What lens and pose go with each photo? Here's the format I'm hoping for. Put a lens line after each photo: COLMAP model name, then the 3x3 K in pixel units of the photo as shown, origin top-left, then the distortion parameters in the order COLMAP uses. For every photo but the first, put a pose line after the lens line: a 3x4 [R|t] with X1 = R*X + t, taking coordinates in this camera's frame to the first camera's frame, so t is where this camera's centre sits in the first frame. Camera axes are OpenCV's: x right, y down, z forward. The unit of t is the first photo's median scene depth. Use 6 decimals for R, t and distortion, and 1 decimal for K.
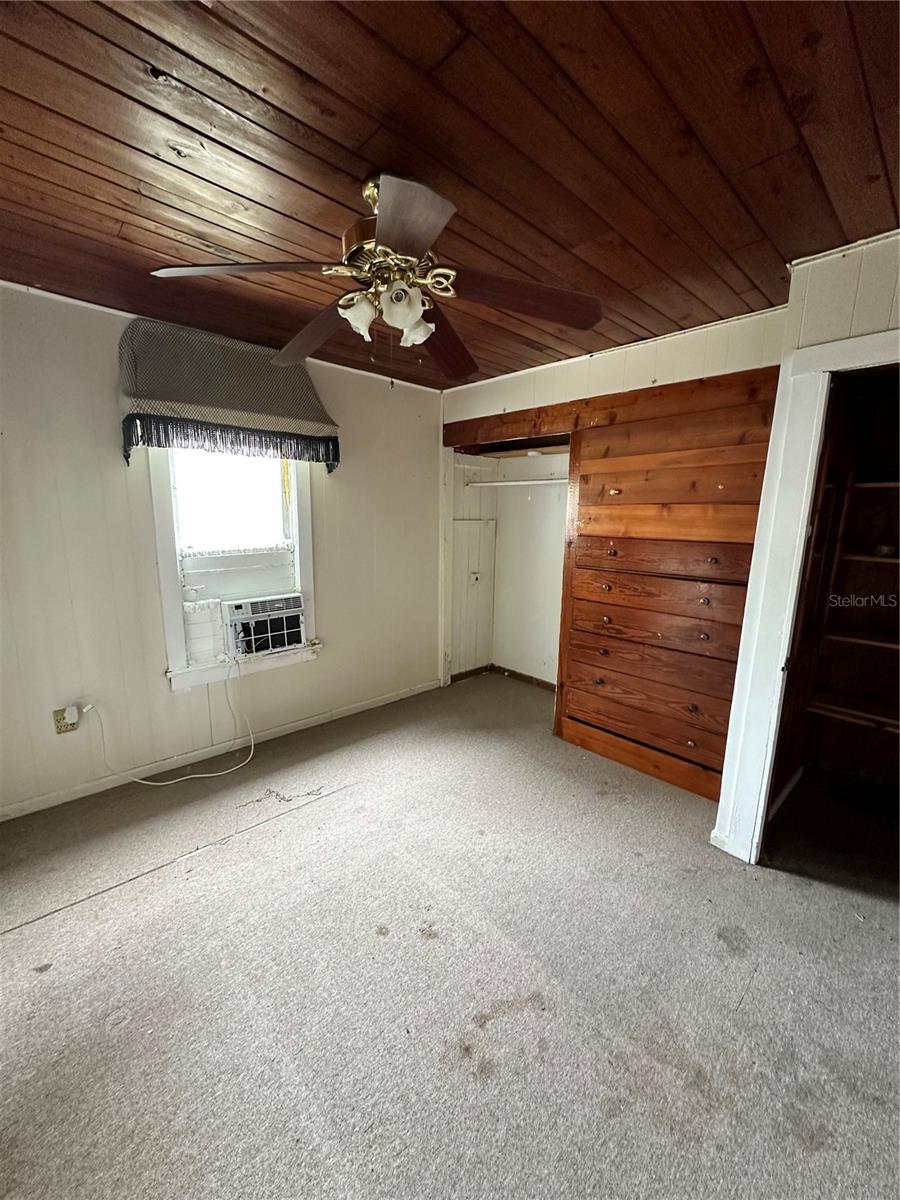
lens RADIAL K [[480.5, 0, 449.1], [0, 480.5, 598.9], [0, 0, 1]] dist [-0.003330, 0.000097]
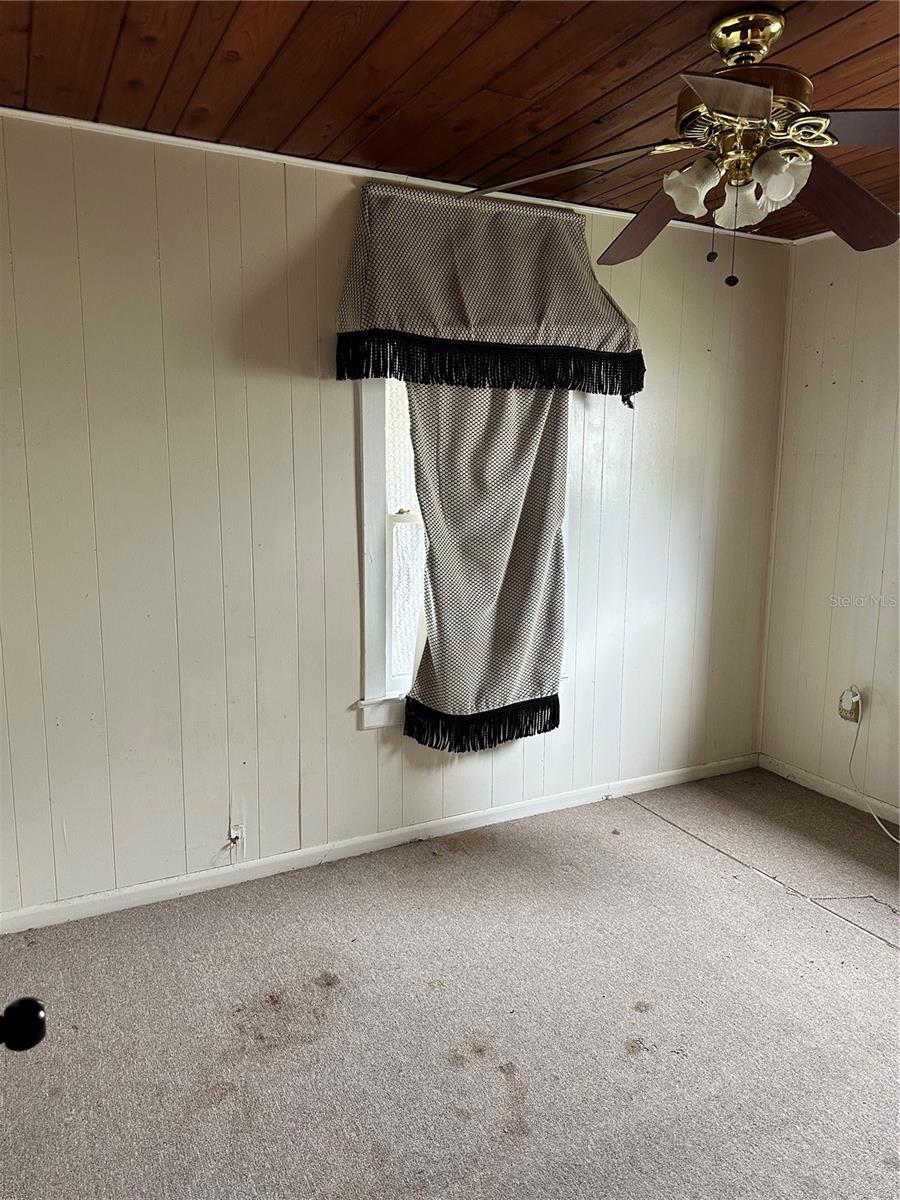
lens RADIAL K [[850.0, 0, 450.8], [0, 850.0, 599.4], [0, 0, 1]] dist [0.041771, -0.050267]
pose [[-0.272167, 0.141455, -0.951796, 0.817422], [-0.183750, 0.963294, 0.195707, -0.098893], [0.944543, 0.228158, -0.236184, 0.635644]]
